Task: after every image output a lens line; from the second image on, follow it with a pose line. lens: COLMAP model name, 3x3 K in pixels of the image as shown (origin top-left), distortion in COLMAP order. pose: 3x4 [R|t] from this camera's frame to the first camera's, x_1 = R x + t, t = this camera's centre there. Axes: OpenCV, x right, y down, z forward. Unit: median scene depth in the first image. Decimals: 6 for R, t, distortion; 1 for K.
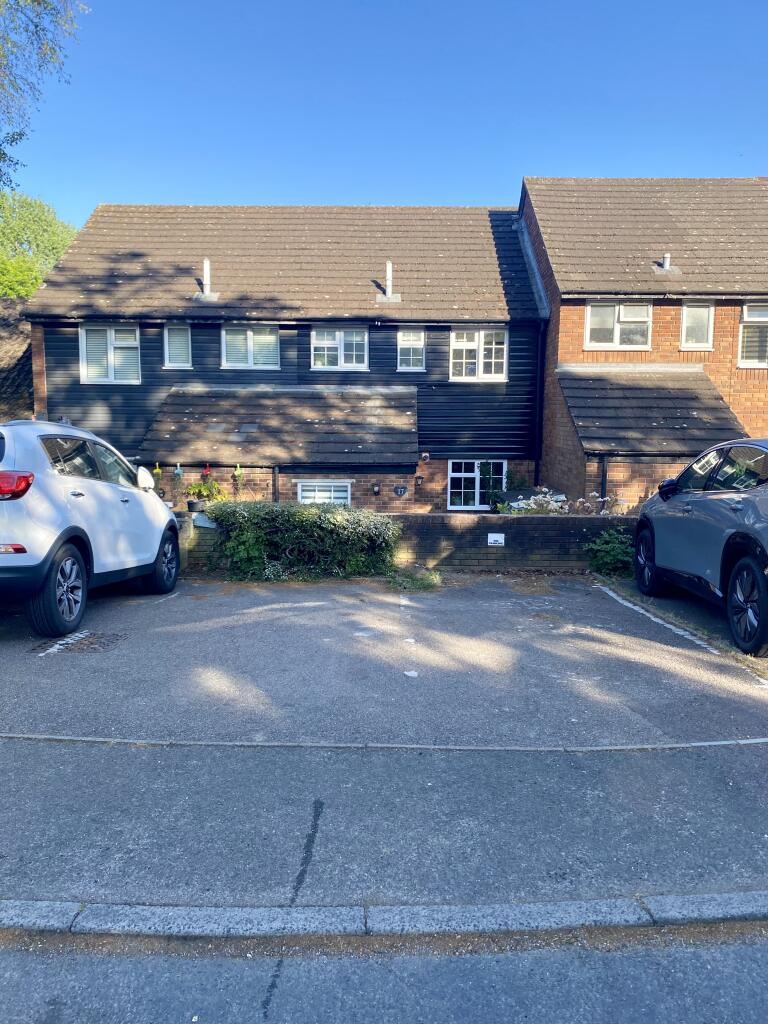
lens RADIAL K [[770.8, 0, 378.9], [0, 770.8, 520.7], [0, 0, 1]] dist [0.077565, -0.008460]
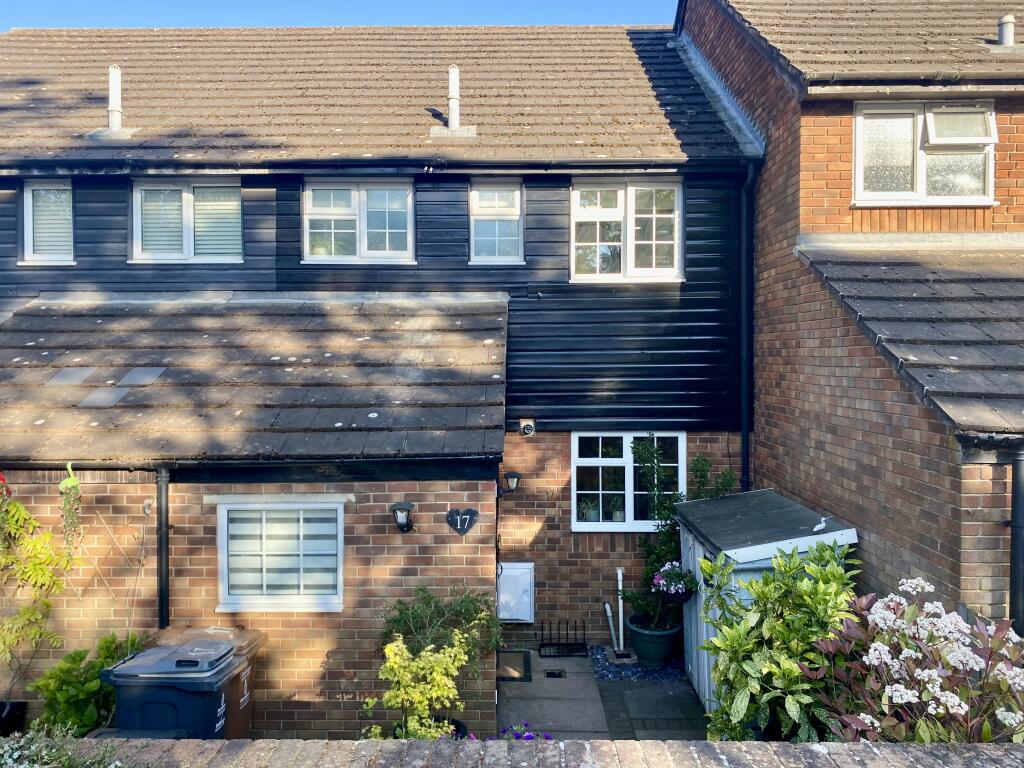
lens RADIAL K [[770.8, 0, 521.1], [0, 770.8, 378.9], [0, 0, 1]] dist [0.077565, -0.008460]
pose [[0.999505, -0.009670, 0.029947, 0.042145], [0.012951, 0.993696, -0.111354, -0.059065], [-0.028682, 0.111687, 0.993329, 0.496911]]
